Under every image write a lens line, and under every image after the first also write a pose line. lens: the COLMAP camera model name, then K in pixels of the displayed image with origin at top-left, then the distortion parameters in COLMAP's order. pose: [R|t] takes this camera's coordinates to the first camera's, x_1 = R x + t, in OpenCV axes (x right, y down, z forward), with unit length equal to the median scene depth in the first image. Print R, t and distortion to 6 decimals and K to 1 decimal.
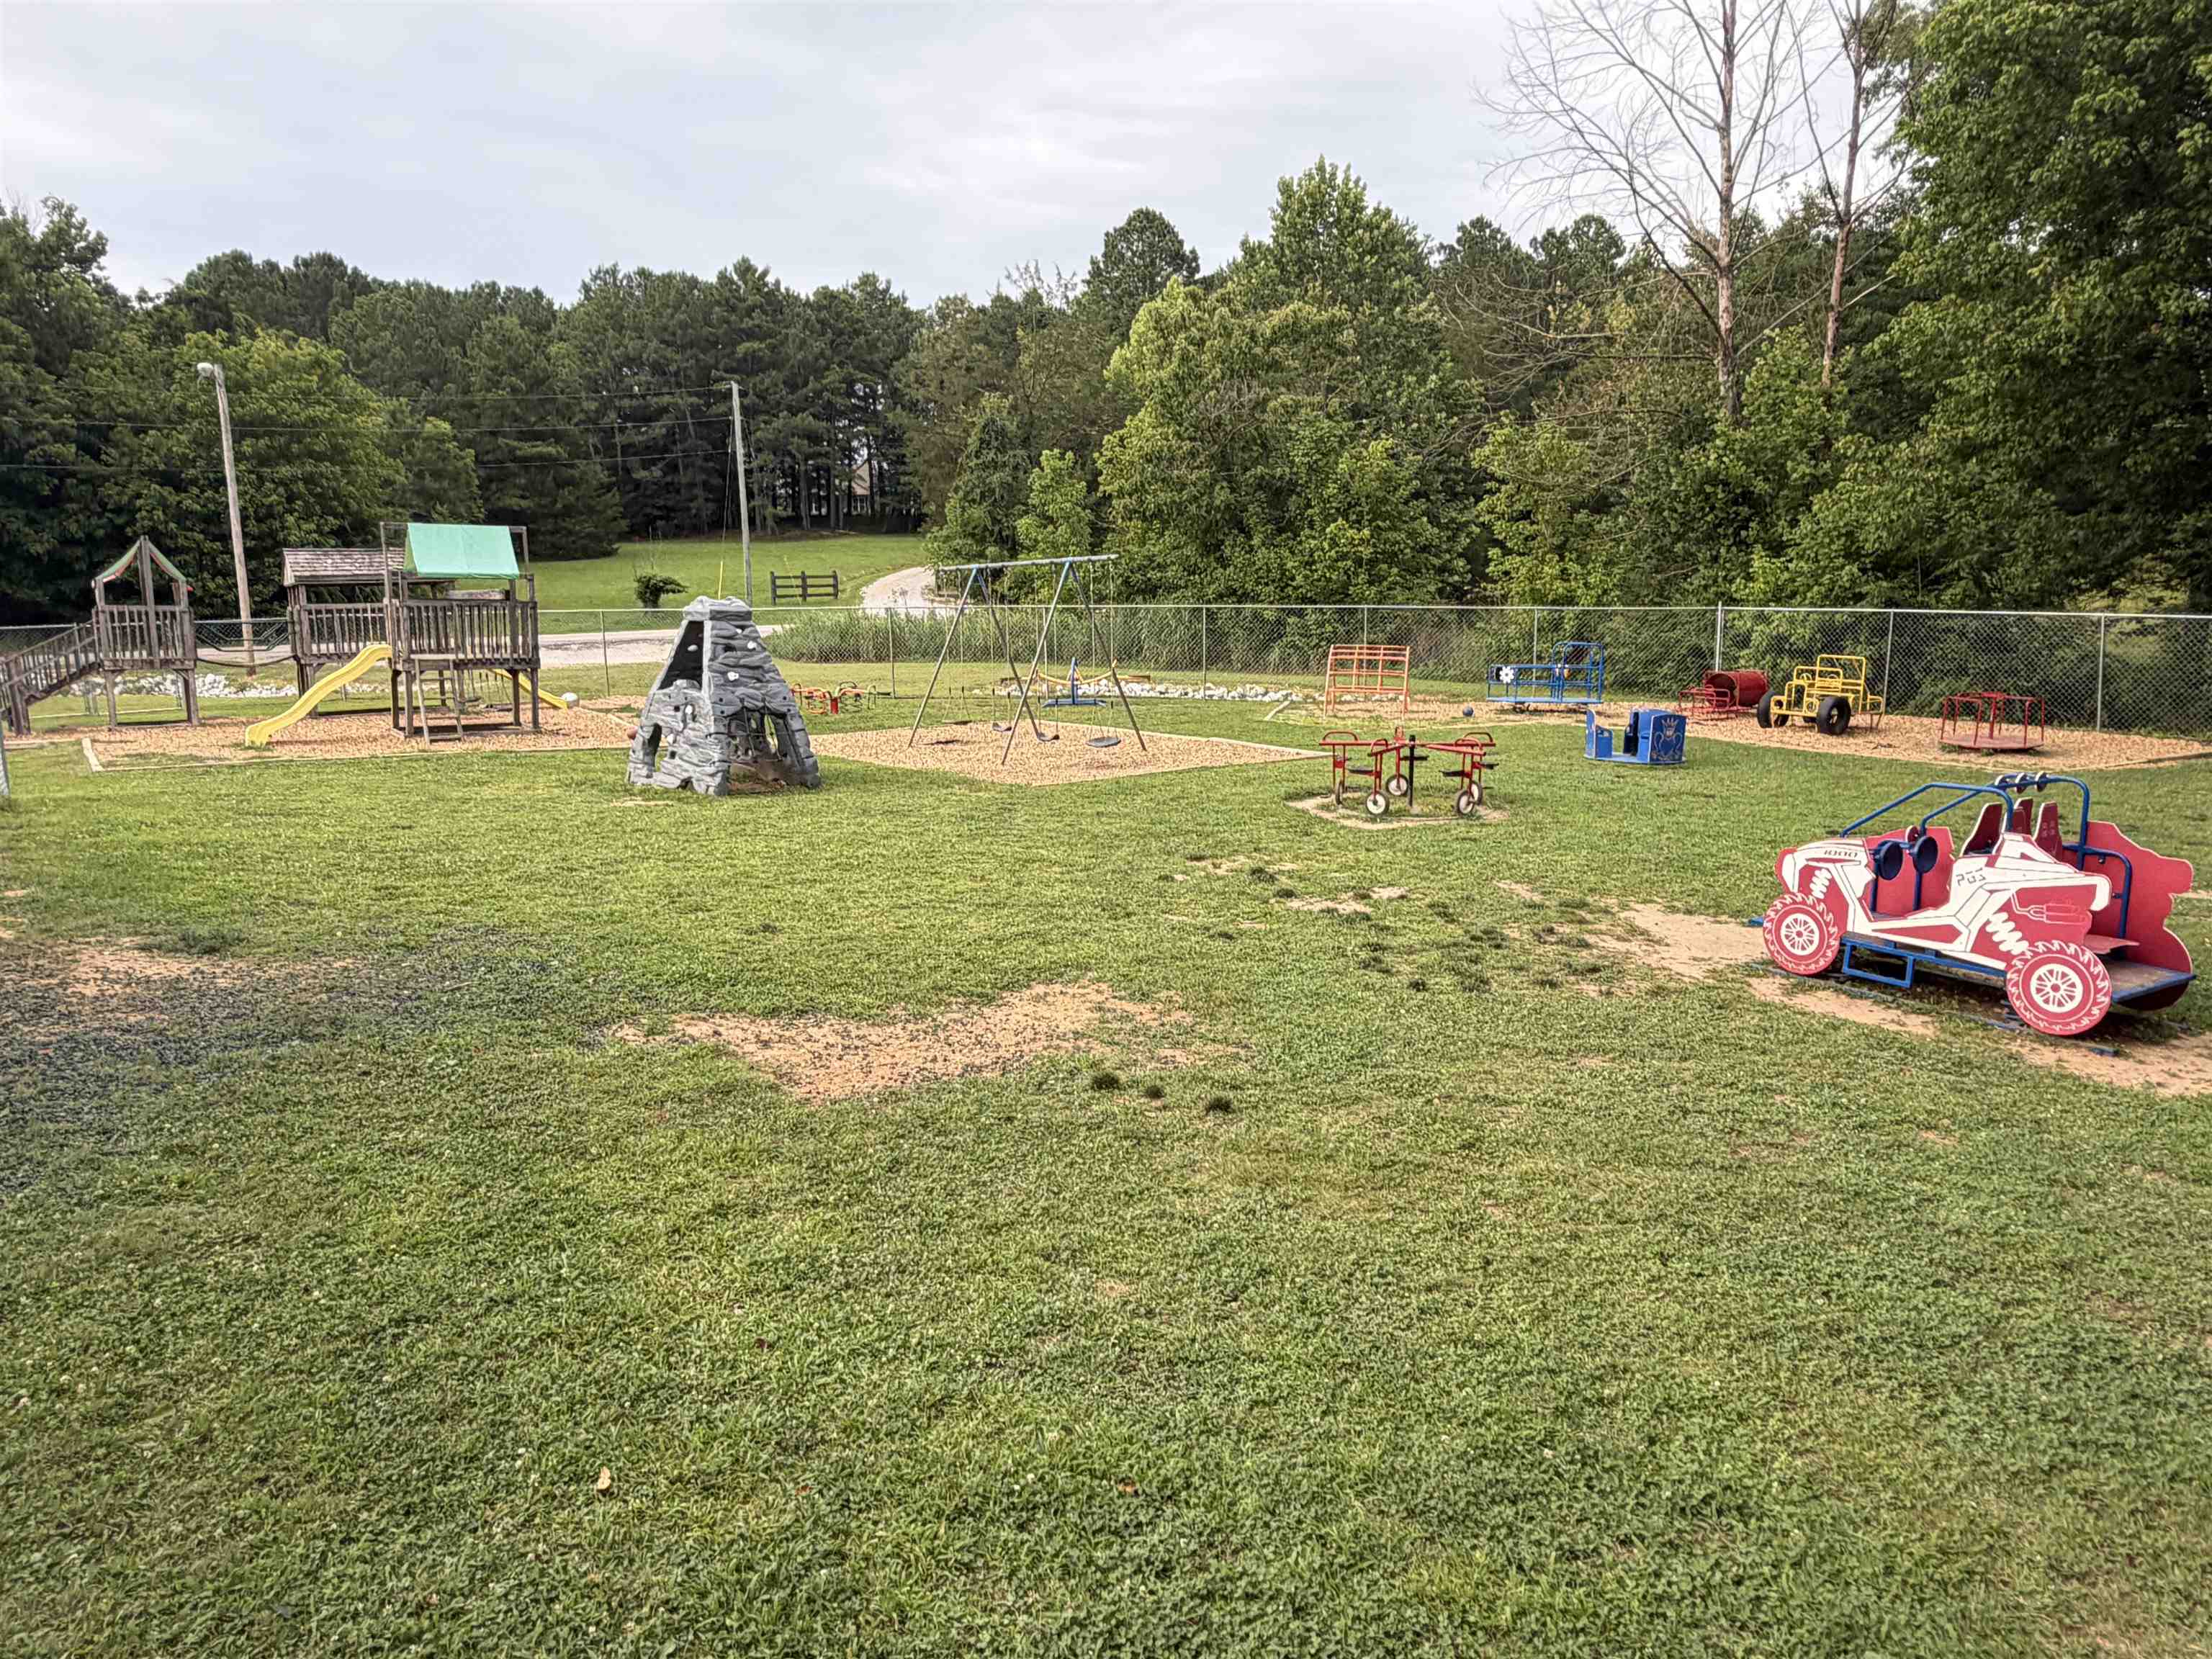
lens RADIAL K [[1434.8, 0, 1106.0], [0, 1434.8, 829.5], [0, 0, 1]] dist [0.000771, 0.000600]
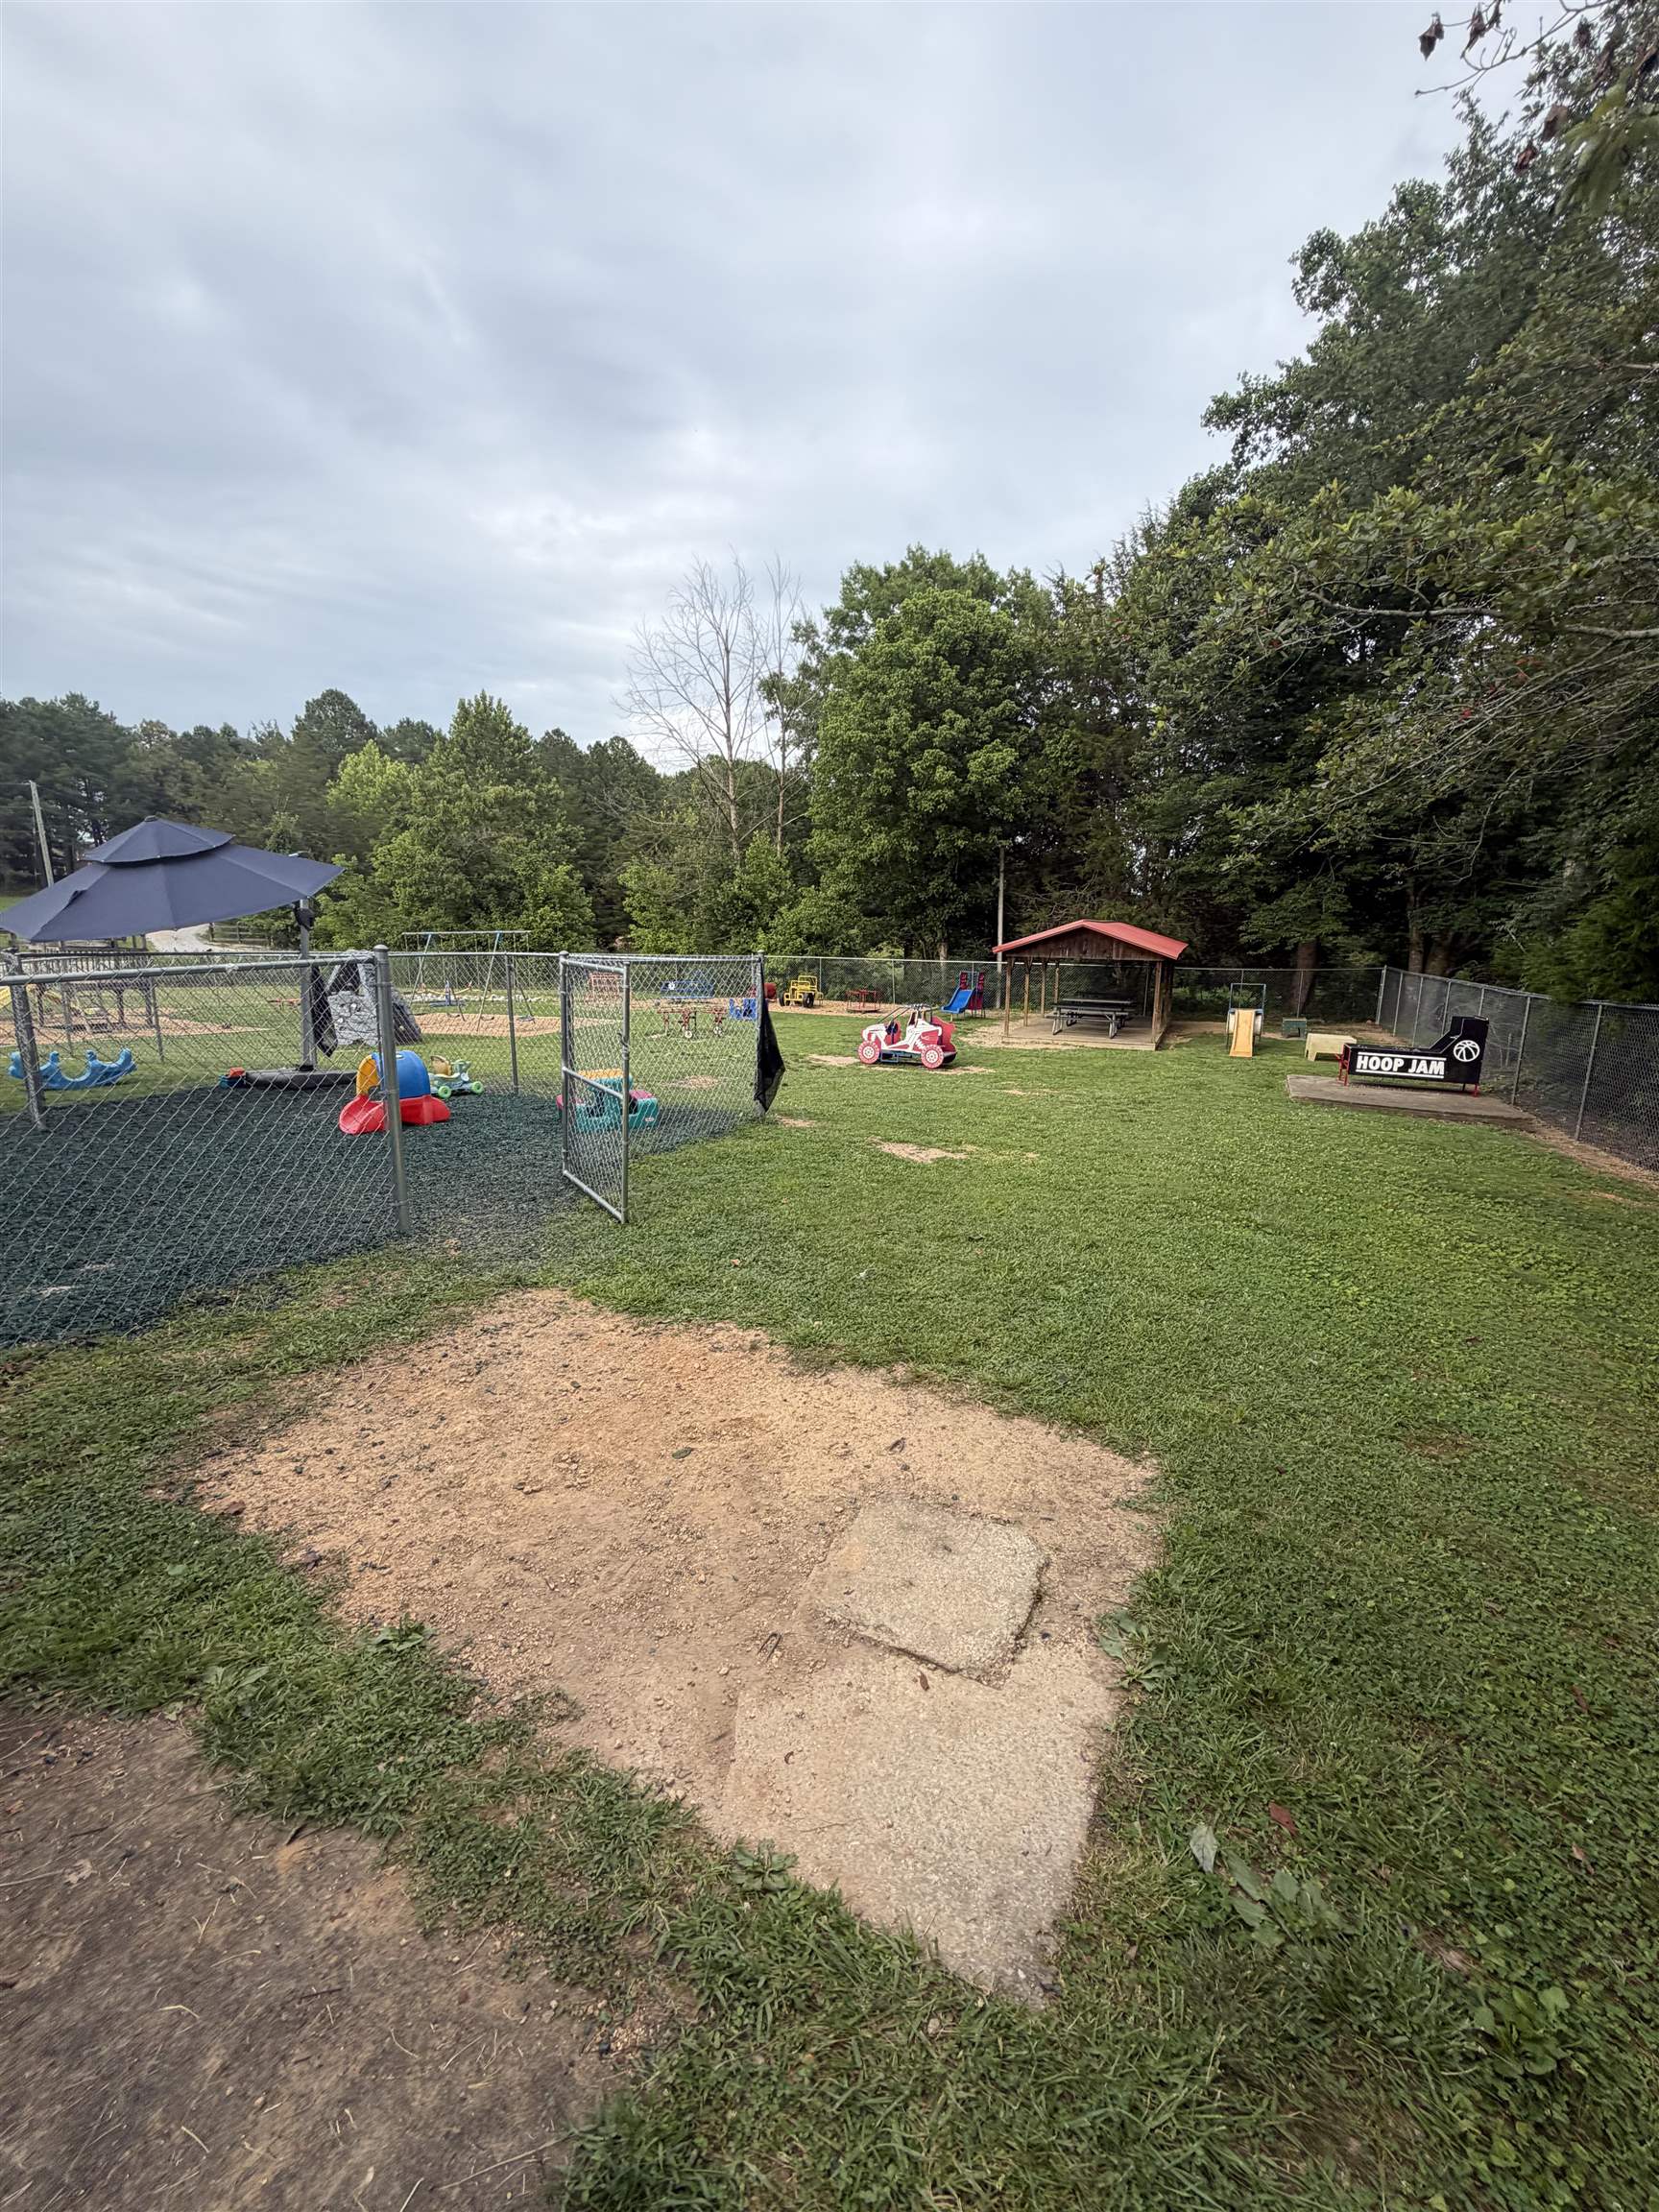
lens RADIAL K [[882.0, 0, 832.0], [0, 882.0, 1098.6], [0, 0, 1]] dist [0.000402, 0.000582]
pose [[0.835504, -0.081862, 0.543352, -0.167601], [0.075051, 0.996574, 0.034740, 0.022243], [-0.544335, 0.011754, 0.838786, -0.166030]]
